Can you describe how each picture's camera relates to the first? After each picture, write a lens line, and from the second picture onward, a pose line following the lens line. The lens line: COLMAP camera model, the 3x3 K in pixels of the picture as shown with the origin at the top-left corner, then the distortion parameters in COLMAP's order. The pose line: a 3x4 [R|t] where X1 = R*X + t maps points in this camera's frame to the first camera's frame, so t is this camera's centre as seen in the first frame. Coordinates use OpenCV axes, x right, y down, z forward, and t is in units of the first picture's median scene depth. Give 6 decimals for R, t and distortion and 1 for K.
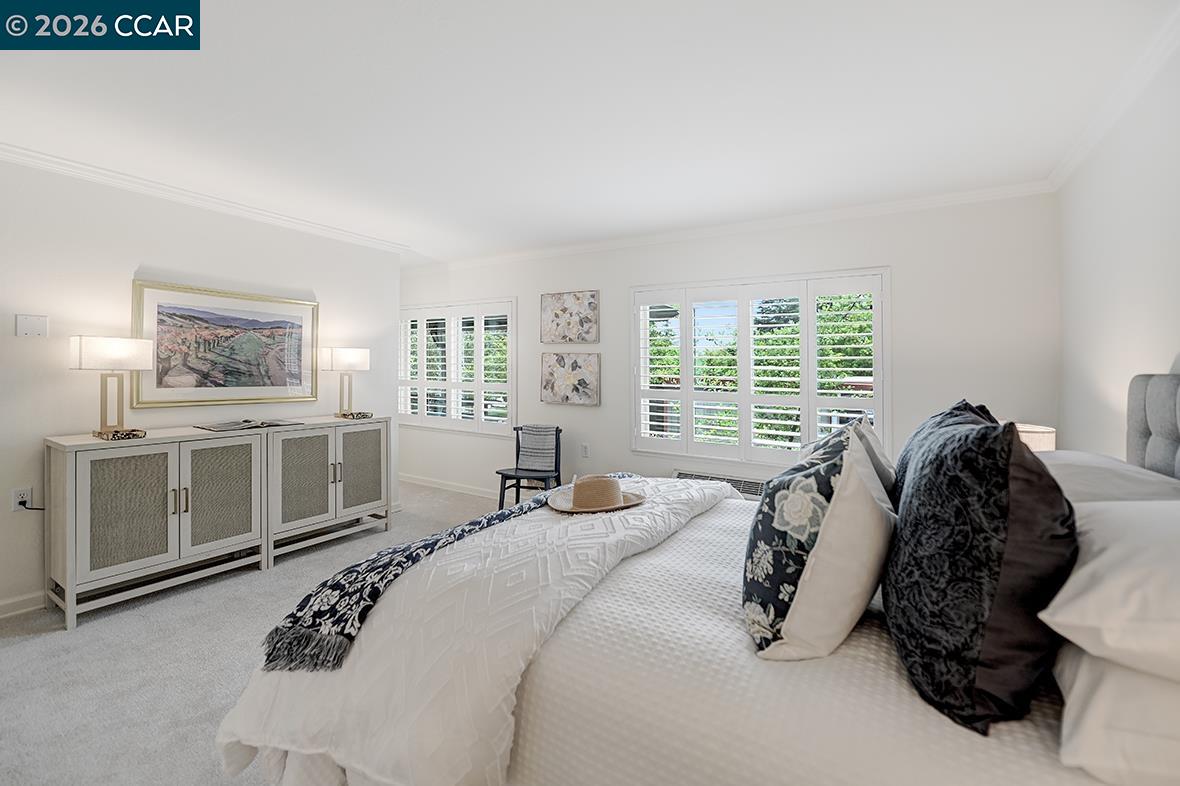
lens RADIAL K [[509.7, 0, 588.7], [0, 509.7, 371.1], [0, 0, 1]] dist [-0.000264, -0.000007]
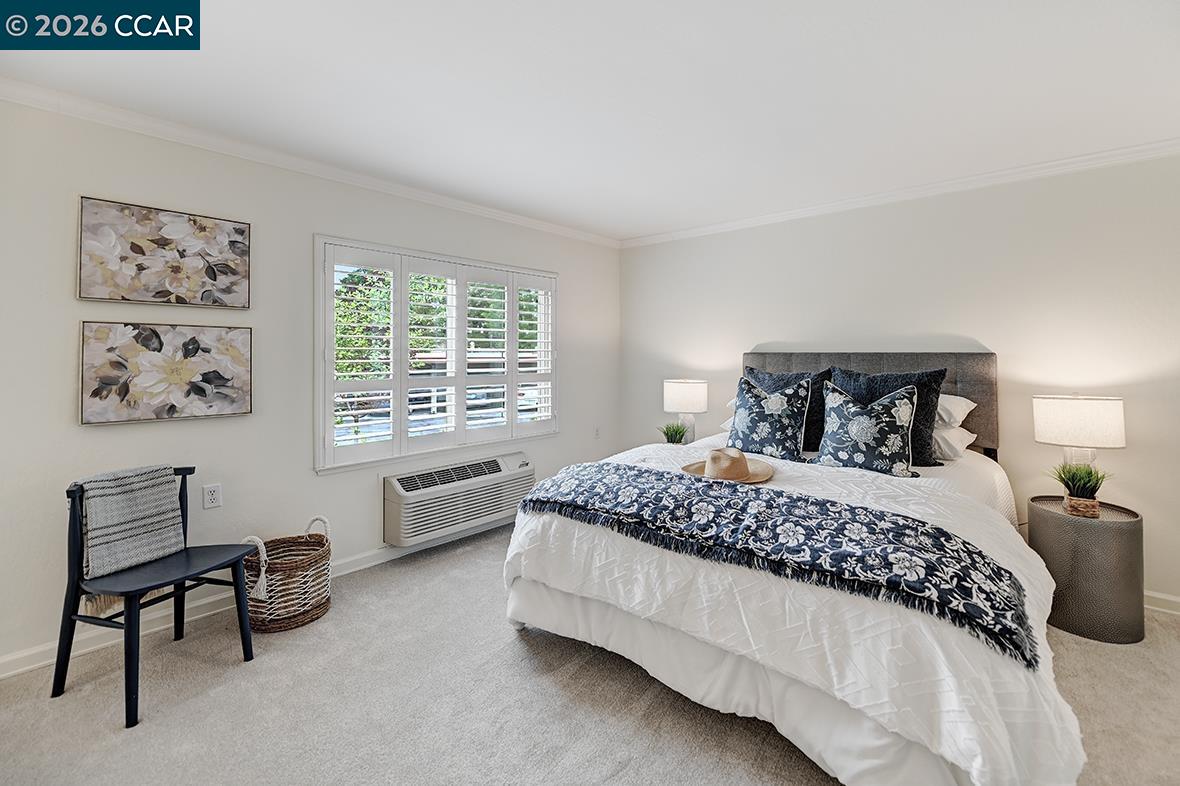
lens RADIAL K [[496.4, 0, 622.9], [0, 496.4, 336.2], [0, 0, 1]] dist [-0.008728, -0.000348]
pose [[0.157274, 0.017641, 0.987397, -0.481934], [0.002799, 0.999828, -0.018308, -0.012348], [-0.987551, 0.005643, 0.157197, 0.458233]]
